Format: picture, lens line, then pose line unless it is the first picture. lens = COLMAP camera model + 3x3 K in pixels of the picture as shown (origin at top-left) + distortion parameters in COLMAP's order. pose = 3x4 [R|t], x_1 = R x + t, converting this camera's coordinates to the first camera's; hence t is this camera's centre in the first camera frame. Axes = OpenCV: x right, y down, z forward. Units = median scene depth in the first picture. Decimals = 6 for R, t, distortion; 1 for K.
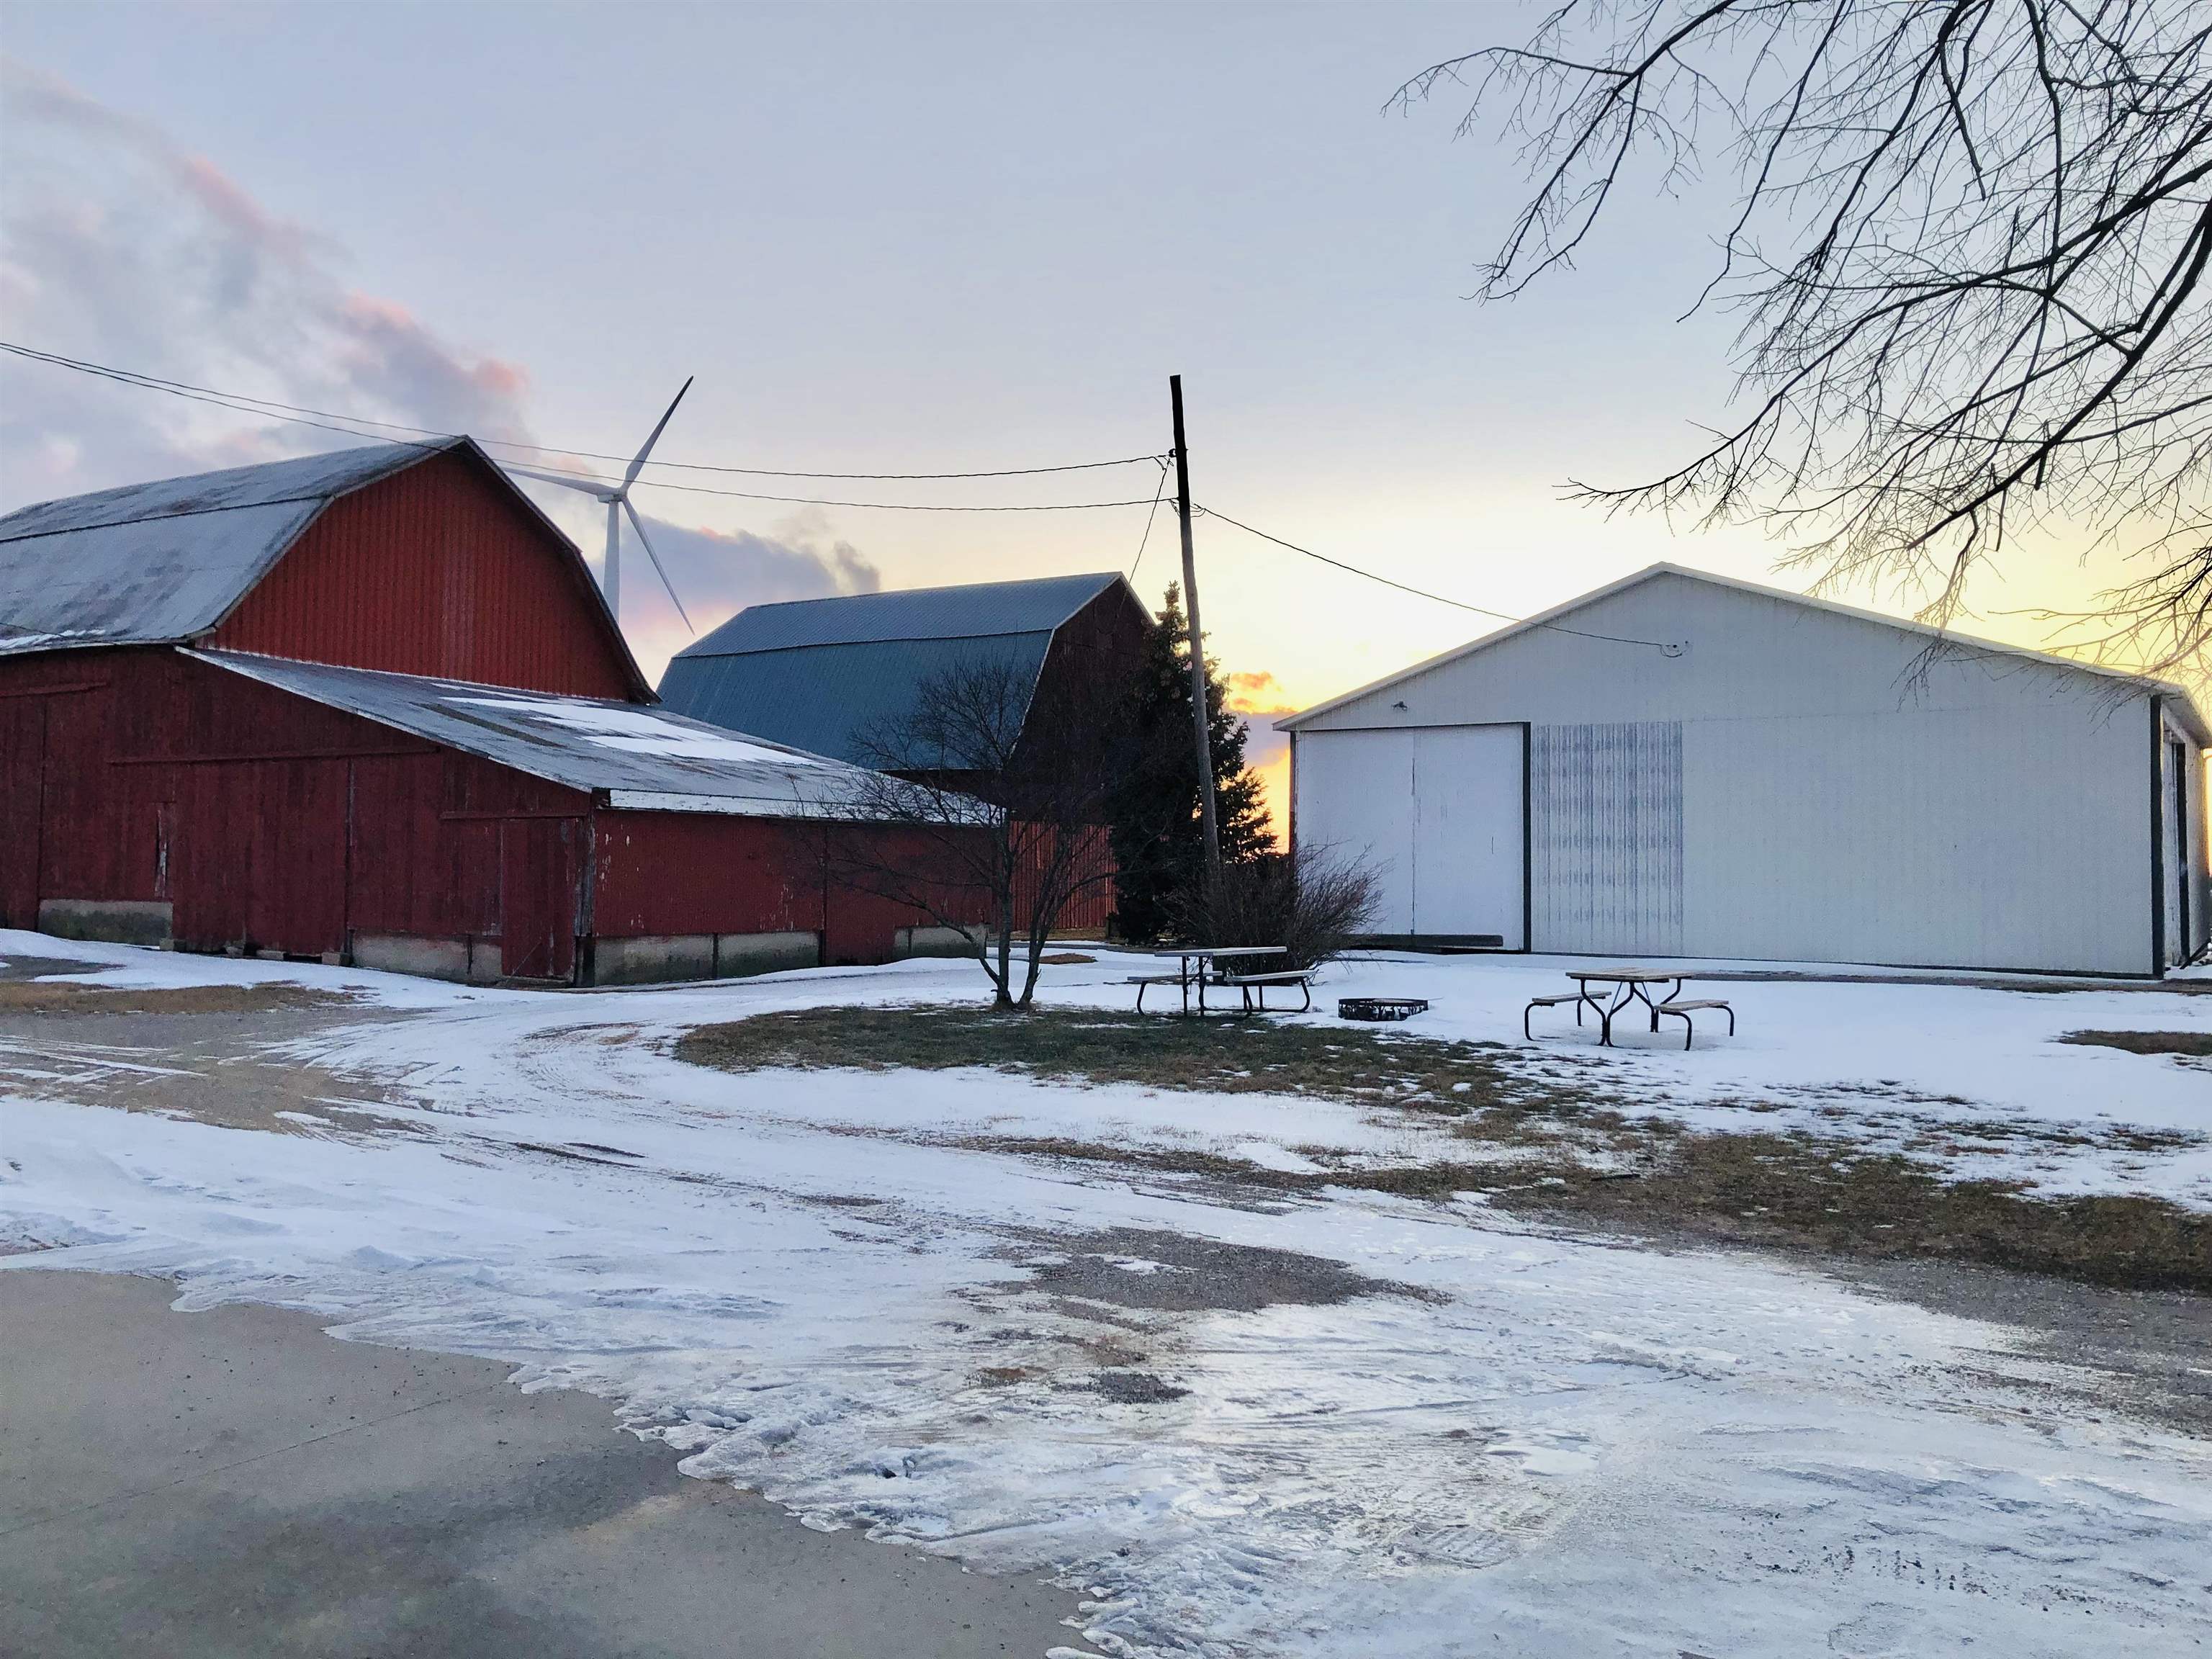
lens RADIAL K [[1810.0, 0, 1104.9], [0, 1810.0, 800.9], [0, 0, 1]] dist [0.035411, -0.010409]
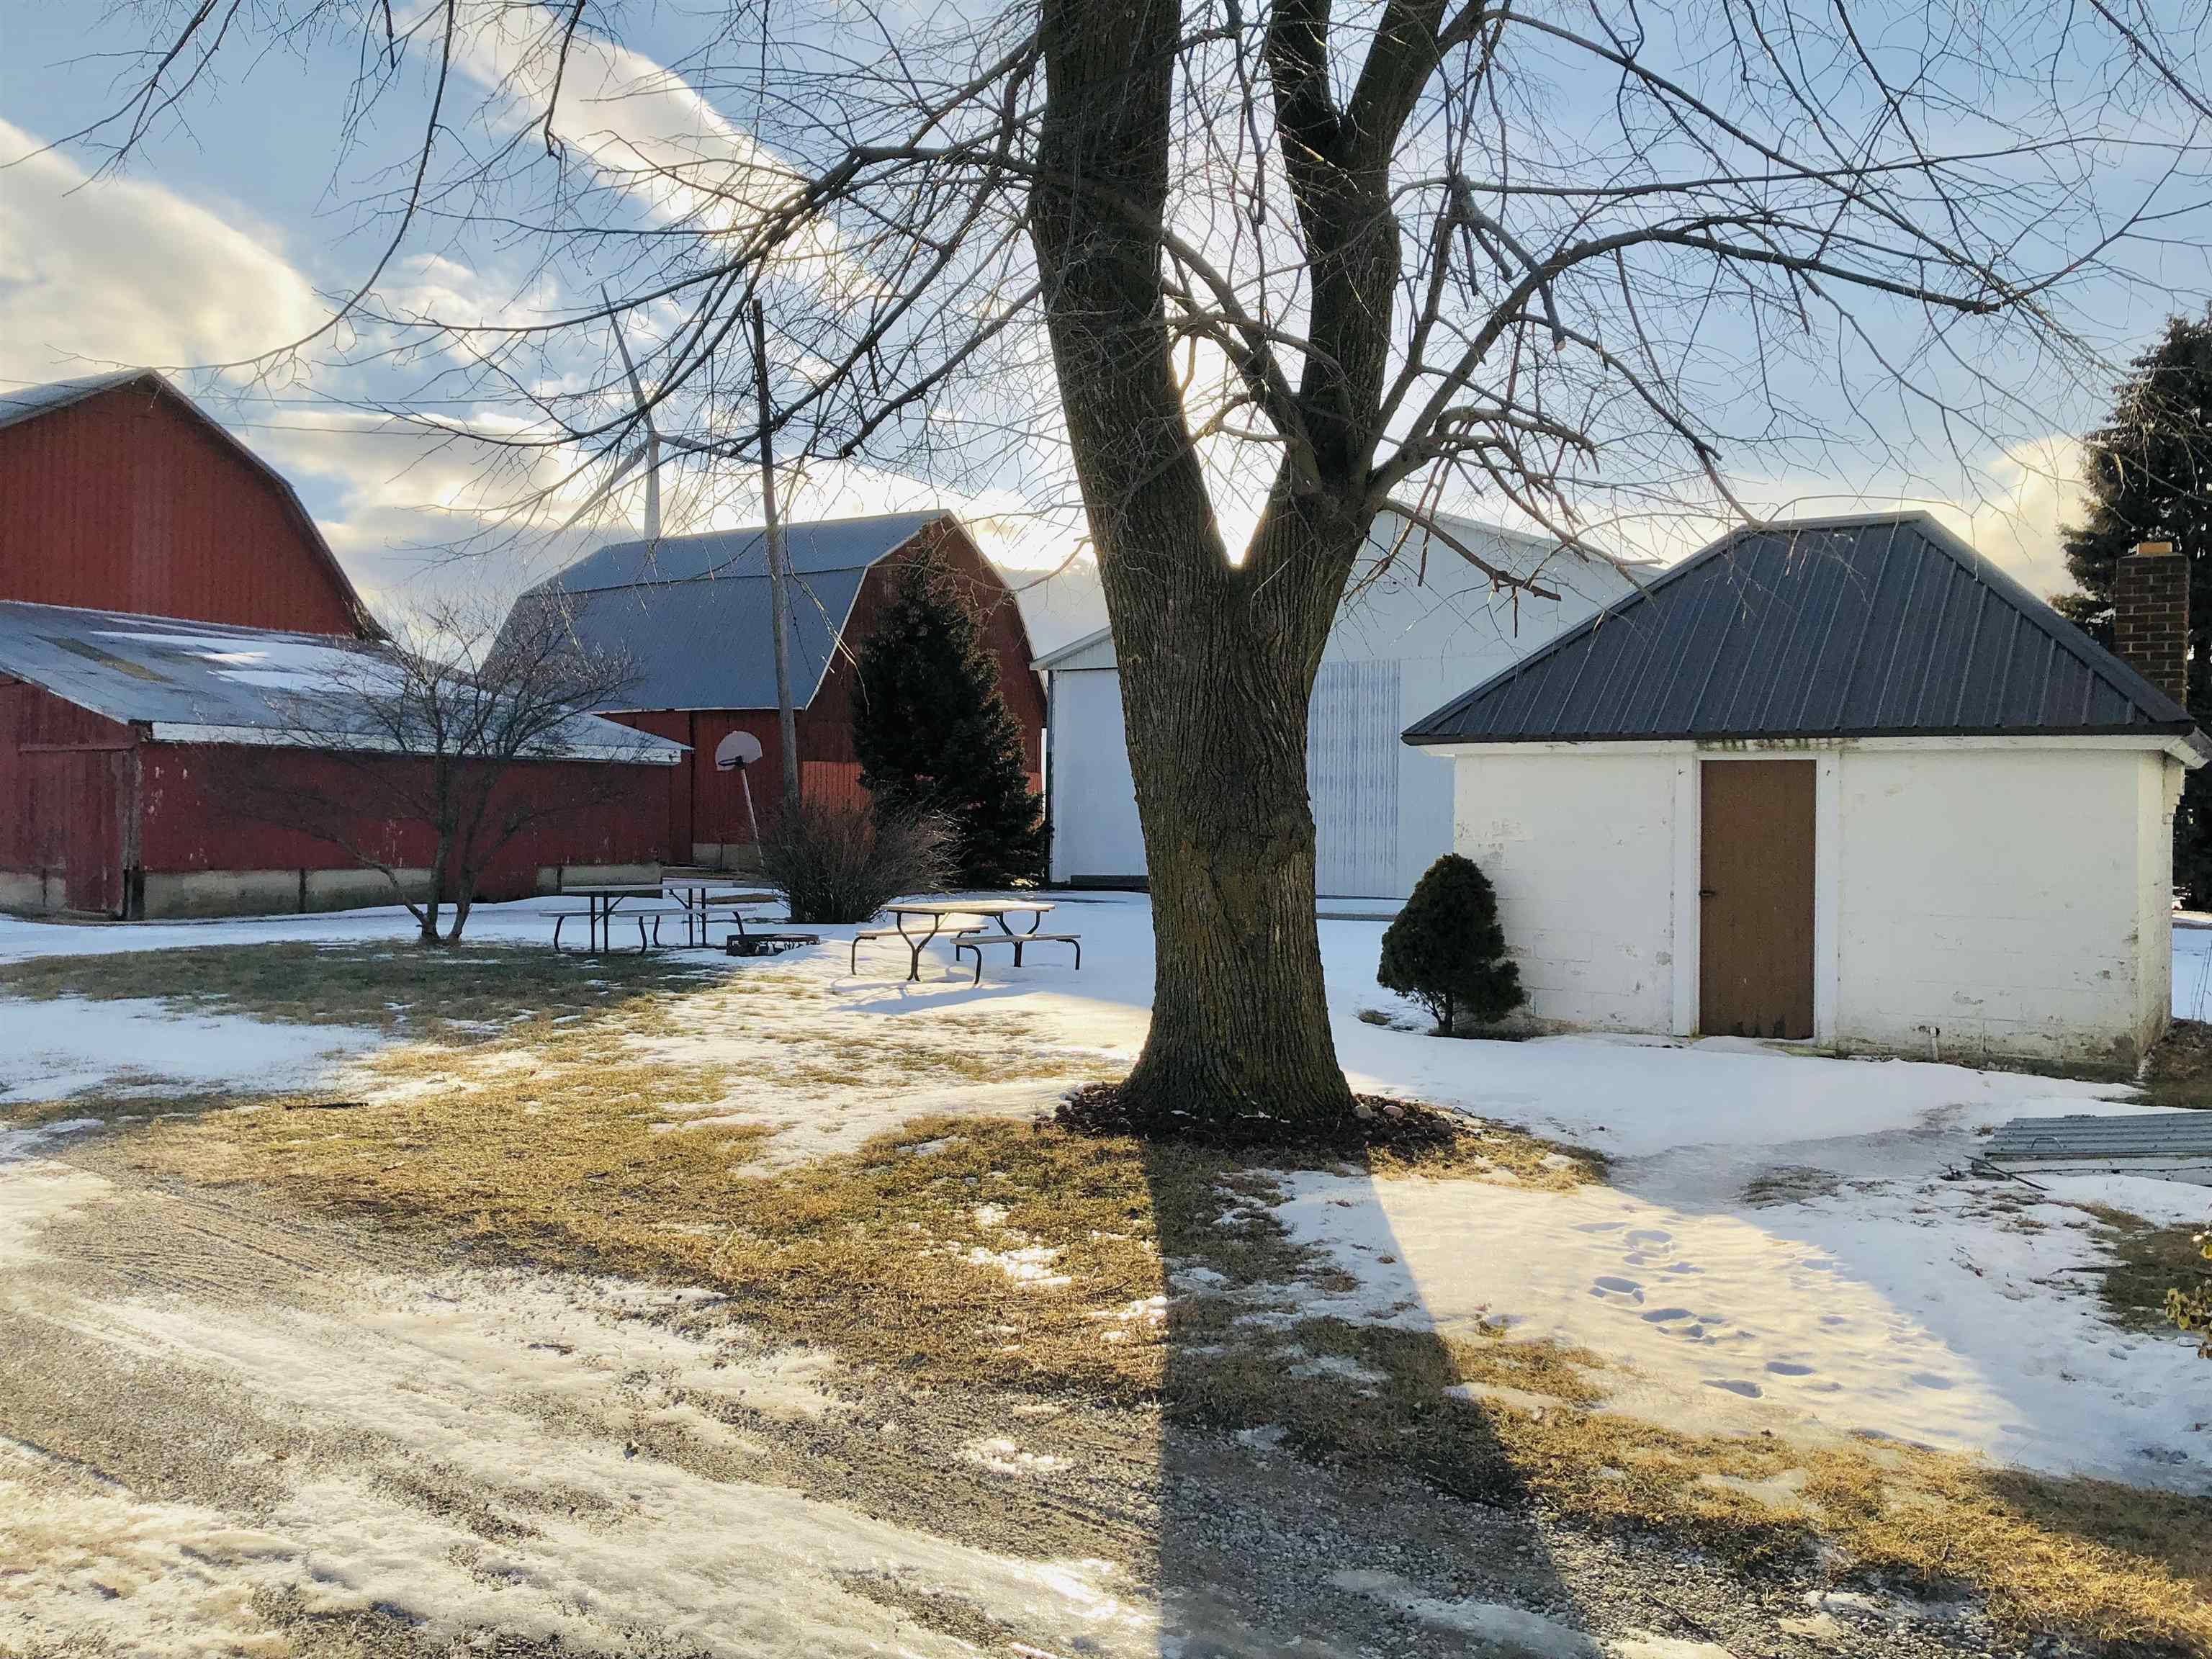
lens RADIAL K [[1810.0, 0, 1104.9], [0, 1810.0, 800.9], [0, 0, 1]] dist [0.035411, -0.010409]
pose [[0.999223, 0.003795, -0.039226, 0.246907], [-0.002640, 0.999563, 0.029456, 0.005349], [0.039320, -0.029329, 0.998796, 0.021065]]
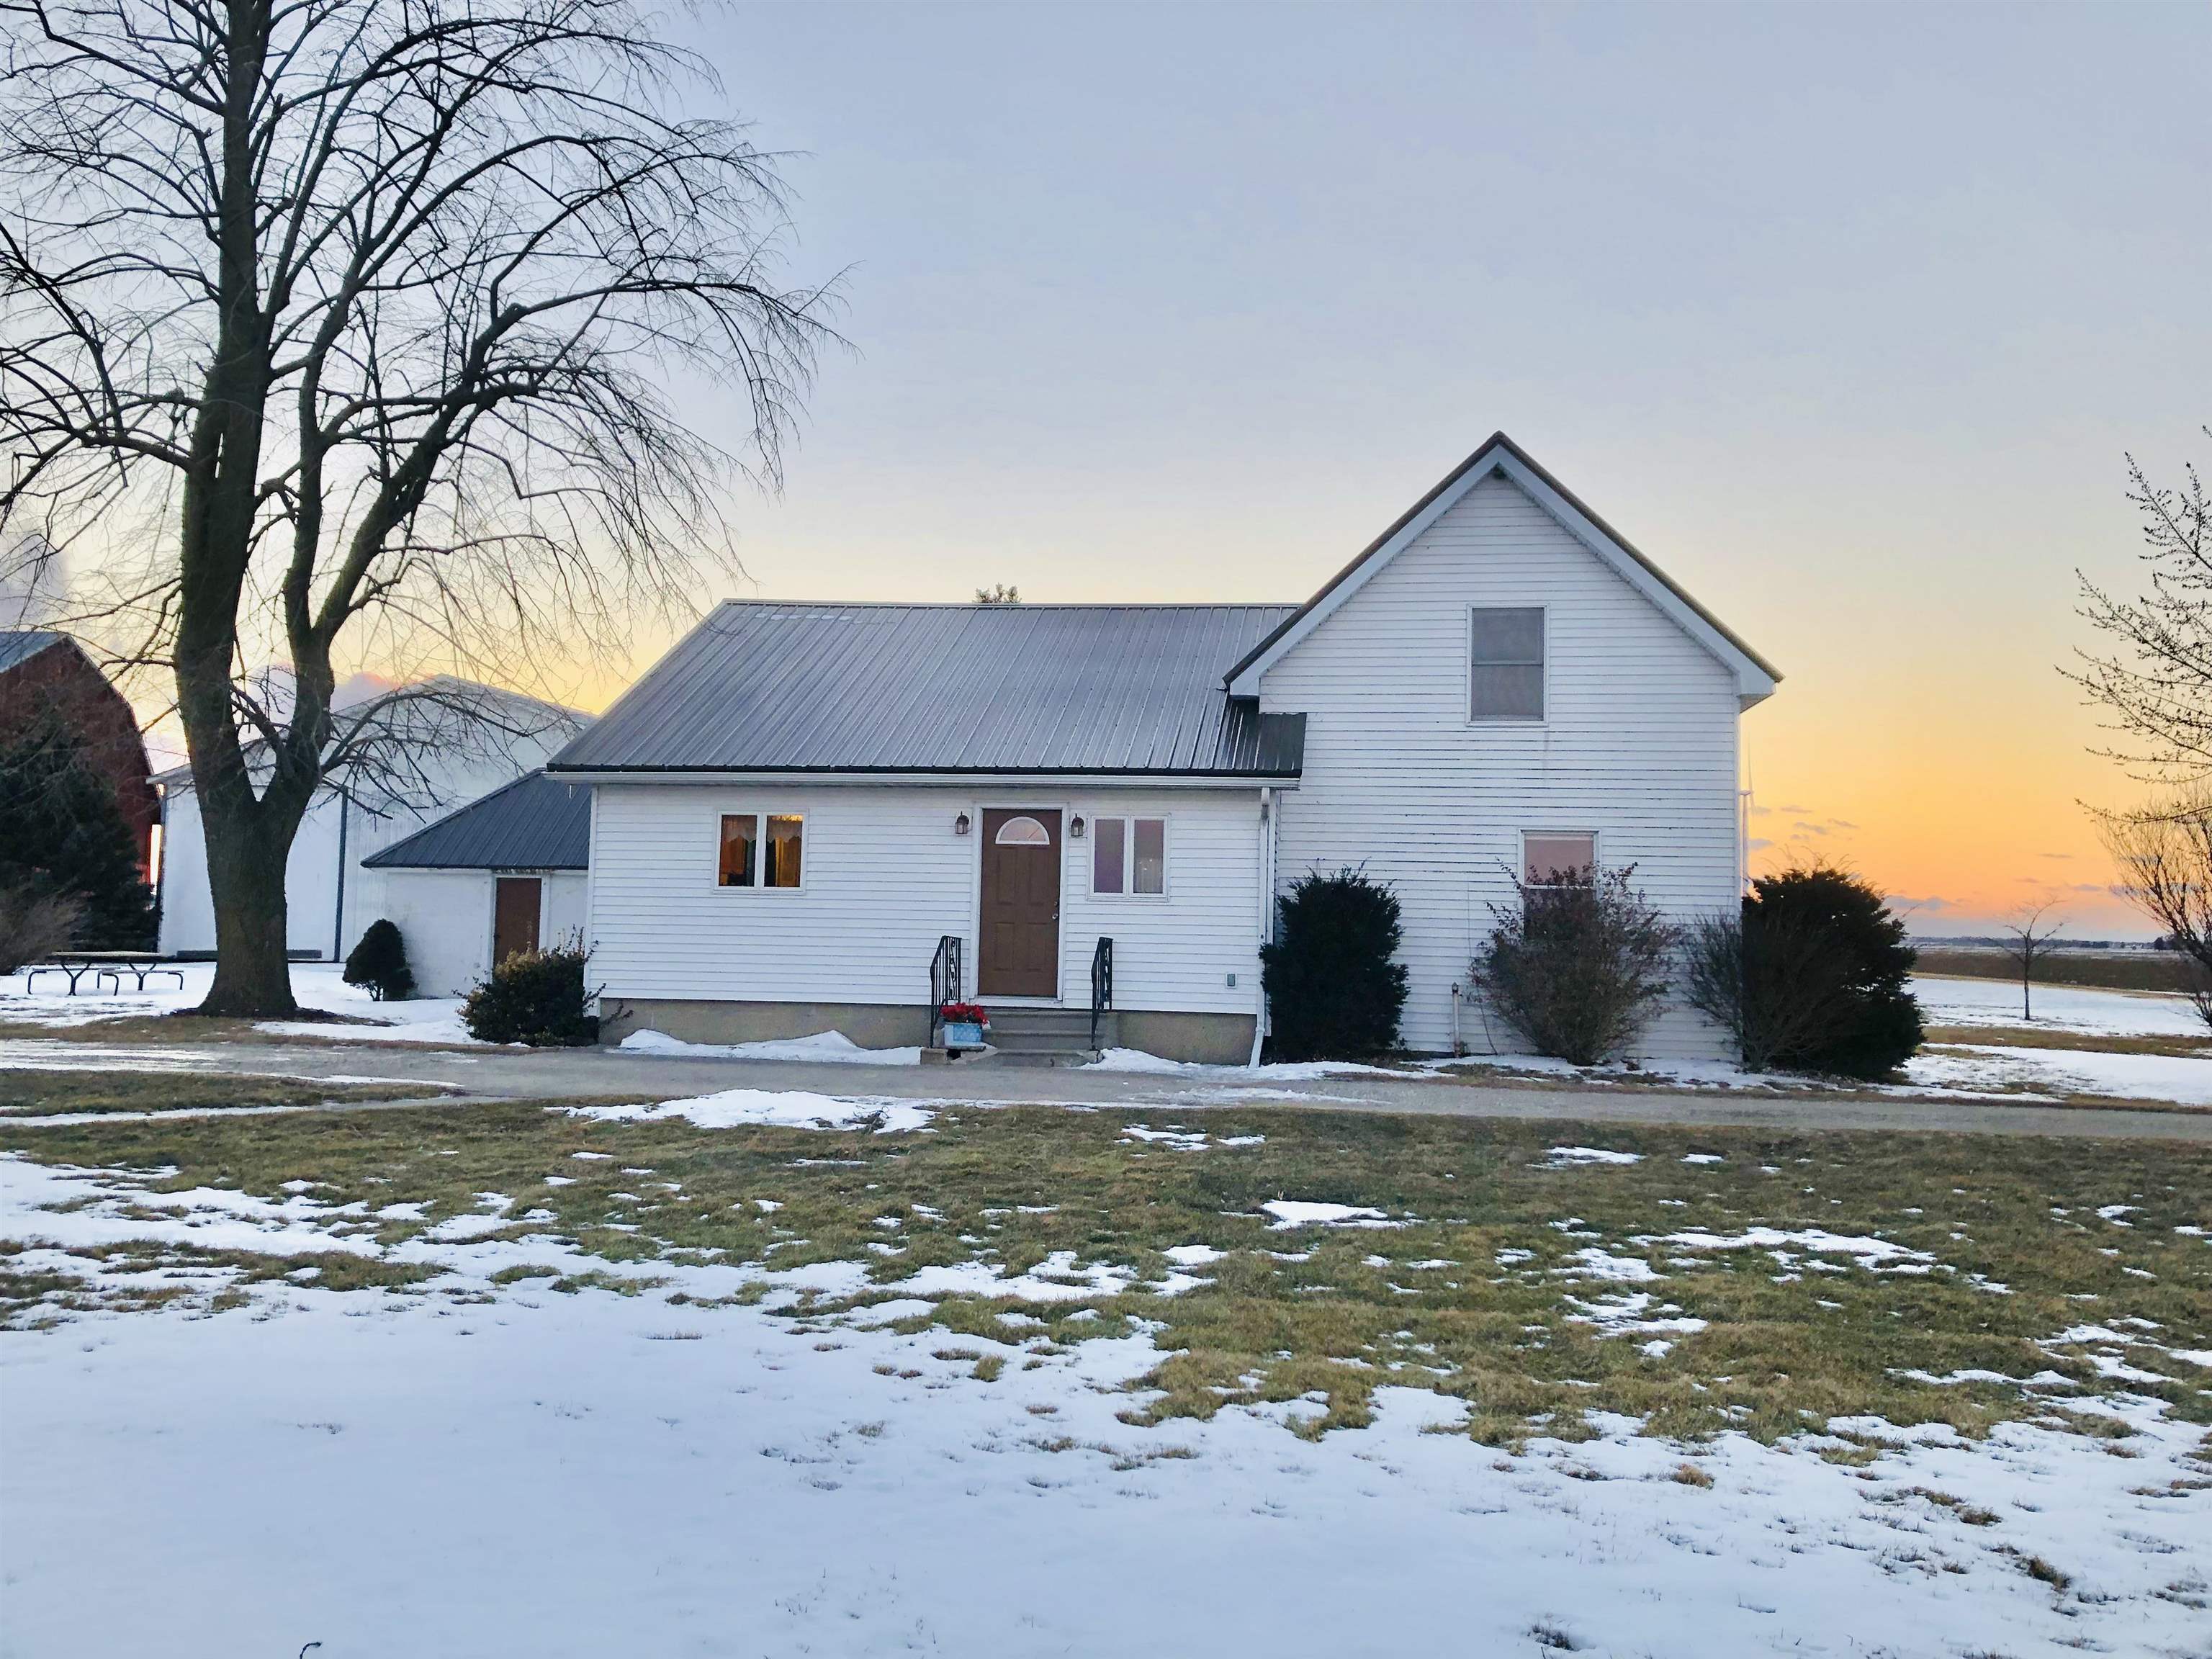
lens RADIAL K [[1810.0, 0, 1104.9], [0, 1810.0, 800.9], [0, 0, 1]] dist [0.035411, -0.010409]
pose [[0.916692, 0.037789, 0.397803, 0.279673], [-0.028612, 0.999170, -0.028982, -0.013995], [-0.398568, 0.015186, 0.917013, -0.555213]]
